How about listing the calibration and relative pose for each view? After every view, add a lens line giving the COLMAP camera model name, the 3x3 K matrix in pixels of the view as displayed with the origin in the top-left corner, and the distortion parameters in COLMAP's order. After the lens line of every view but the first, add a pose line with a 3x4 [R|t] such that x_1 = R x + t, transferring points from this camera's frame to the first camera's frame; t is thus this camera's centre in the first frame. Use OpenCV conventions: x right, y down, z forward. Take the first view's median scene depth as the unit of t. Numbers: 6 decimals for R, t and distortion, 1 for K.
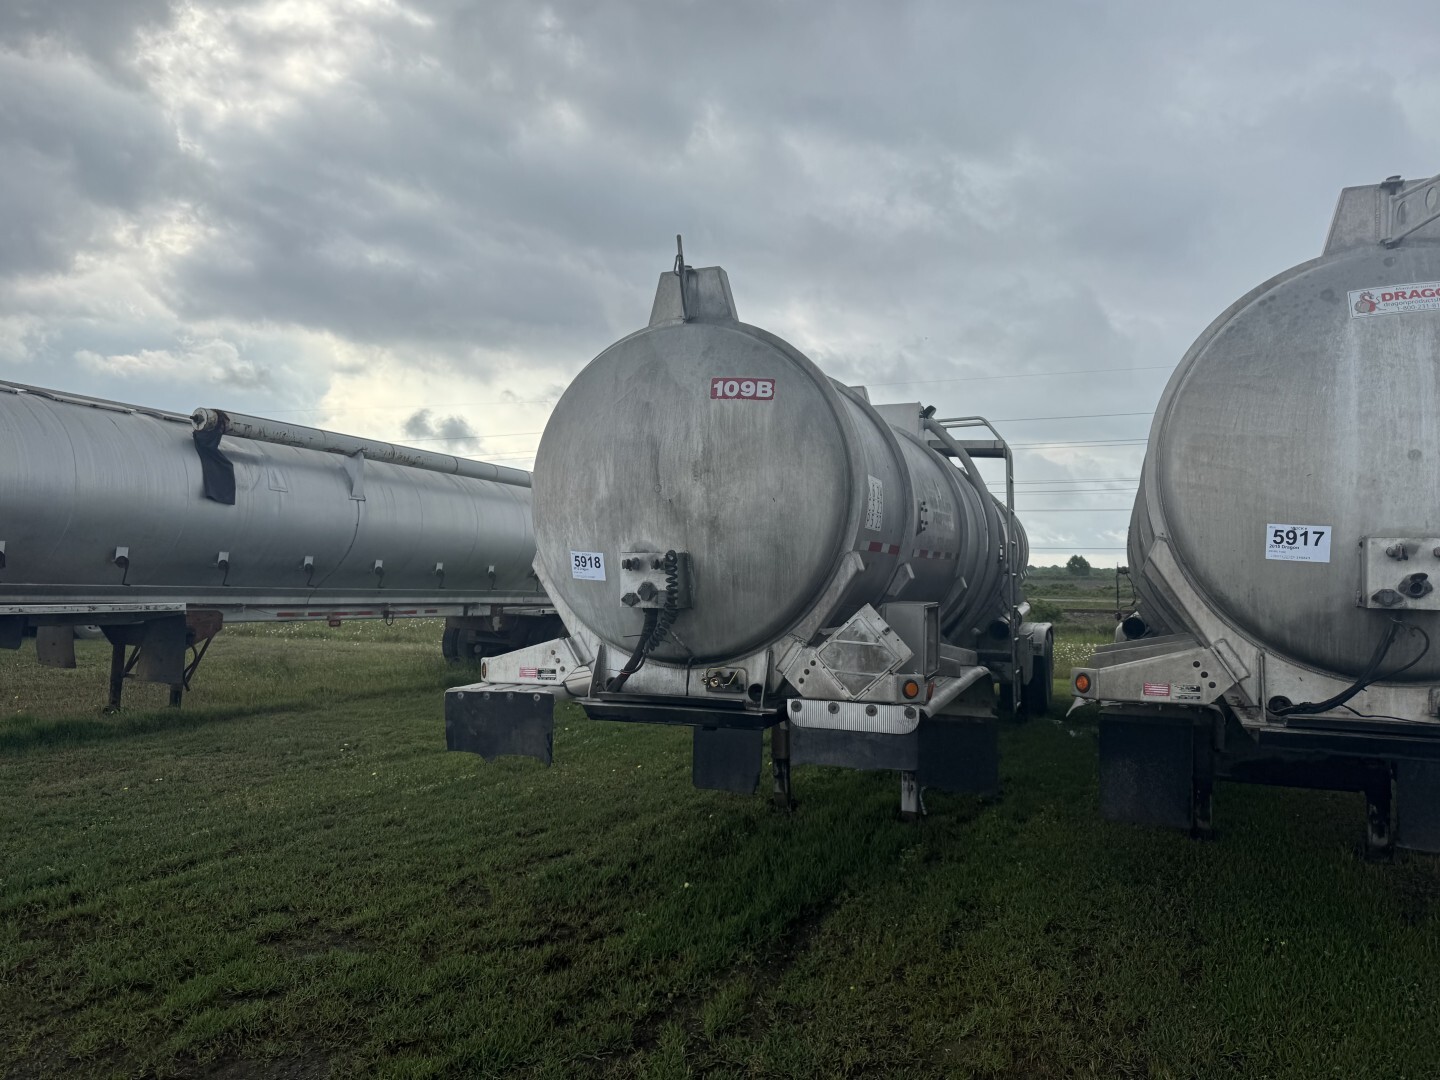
lens RADIAL K [[1044.9, 0, 720.0], [0, 1044.9, 540.0], [0, 0, 1]] dist [0.100514, -0.129717]
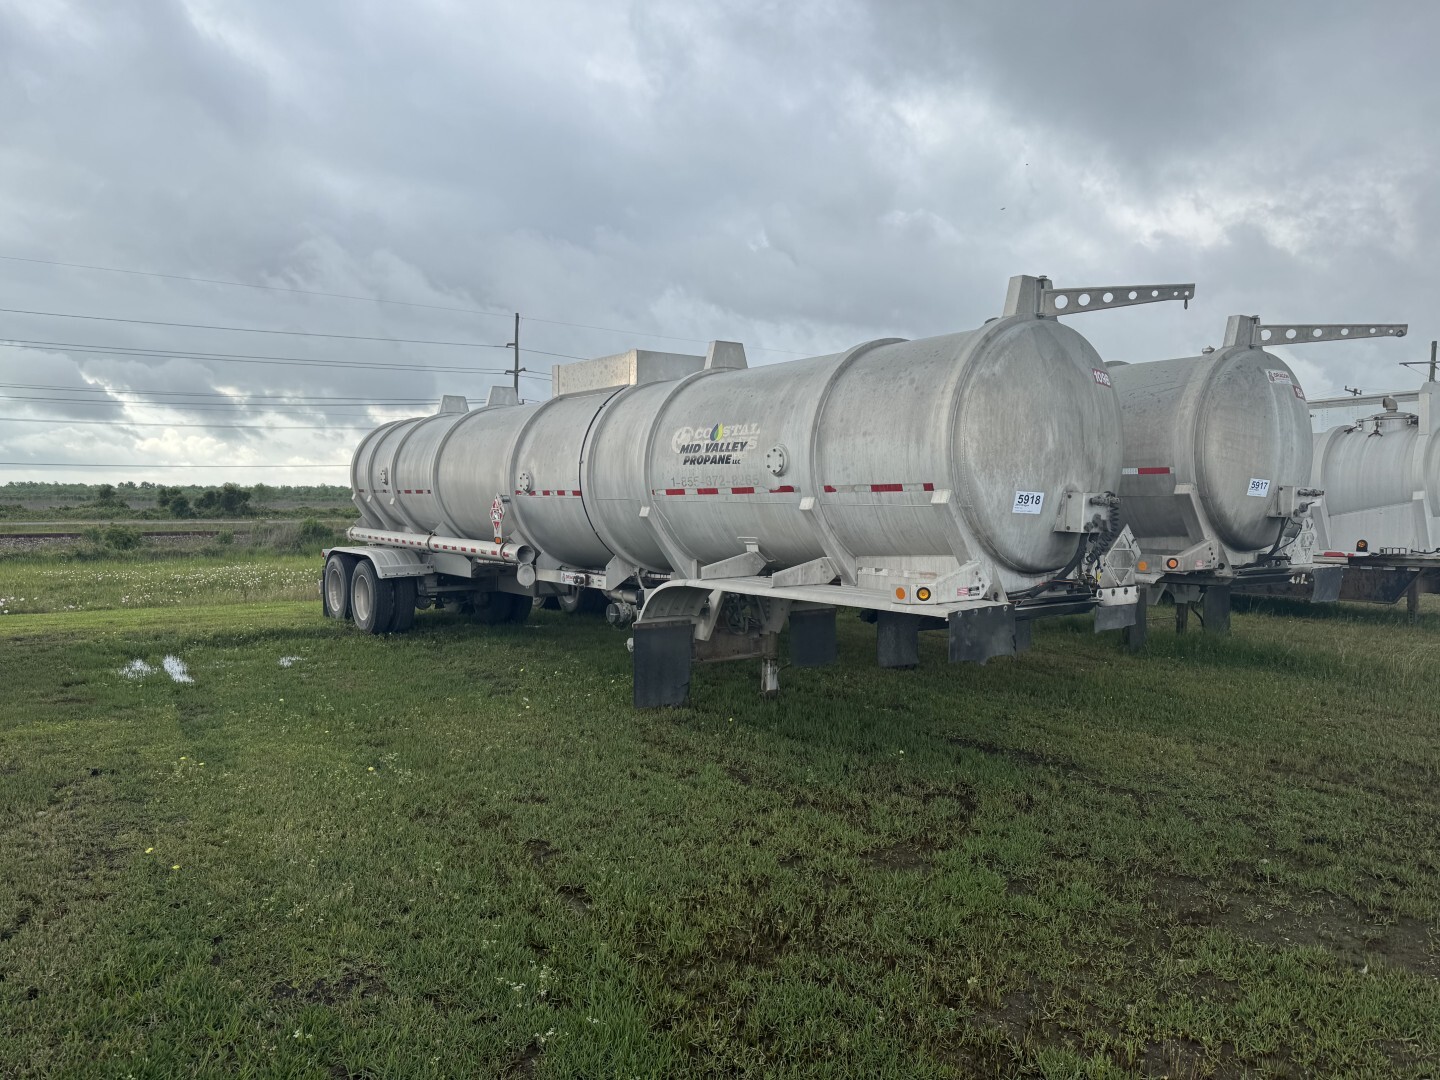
lens RADIAL K [[1044.9, 0, 720.0], [0, 1044.9, 540.0], [0, 0, 1]] dist [0.100514, -0.129717]
pose [[0.503759, -0.044799, 0.862682, -1.449766], [-0.024028, 0.997541, 0.065833, -0.005528], [-0.863510, -0.053893, 0.501444, 0.683447]]
